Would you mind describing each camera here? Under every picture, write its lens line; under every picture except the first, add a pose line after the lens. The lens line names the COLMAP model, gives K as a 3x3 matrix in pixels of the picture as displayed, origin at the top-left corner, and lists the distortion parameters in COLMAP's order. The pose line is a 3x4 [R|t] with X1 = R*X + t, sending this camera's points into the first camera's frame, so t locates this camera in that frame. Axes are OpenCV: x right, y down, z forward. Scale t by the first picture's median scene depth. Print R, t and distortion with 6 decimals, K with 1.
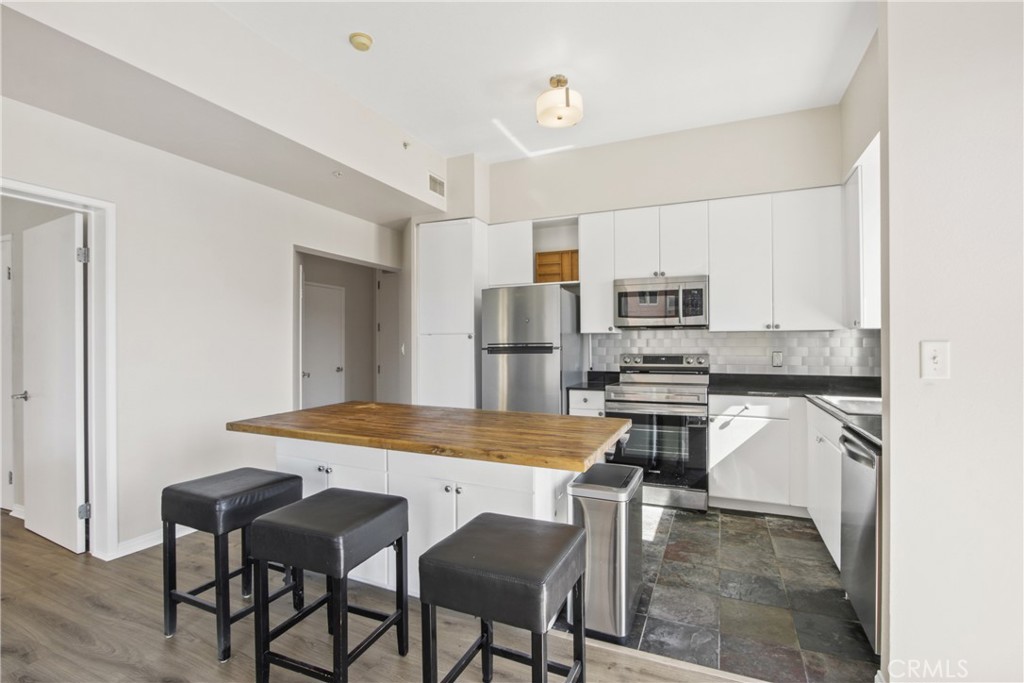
lens RADIAL K [[472.2, 0, 512.0], [0, 472.2, 341.5], [0, 0, 1]] dist [-0.013669, 0.000278]
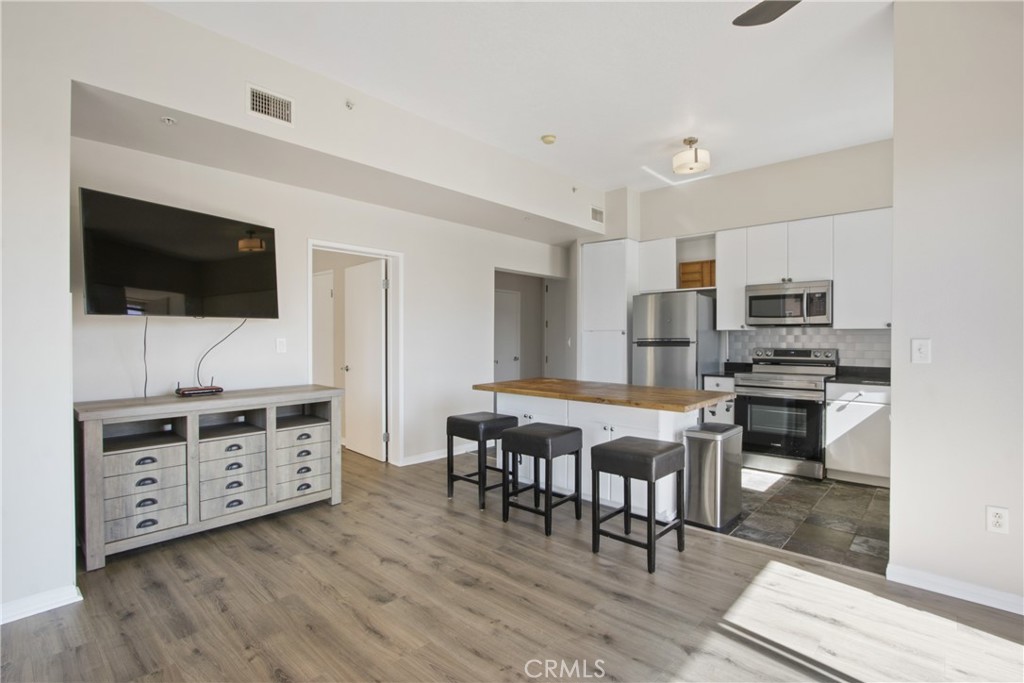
lens RADIAL K [[488.8, 0, 512.0], [0, 488.8, 341.5], [0, 0, 1]] dist [-0.025868, 0.000002]
pose [[0.948714, 0.007748, -0.316041, 0.045912], [-0.003971, 0.999913, 0.012593, -0.002684], [0.316111, -0.010692, 0.948662, -0.366023]]
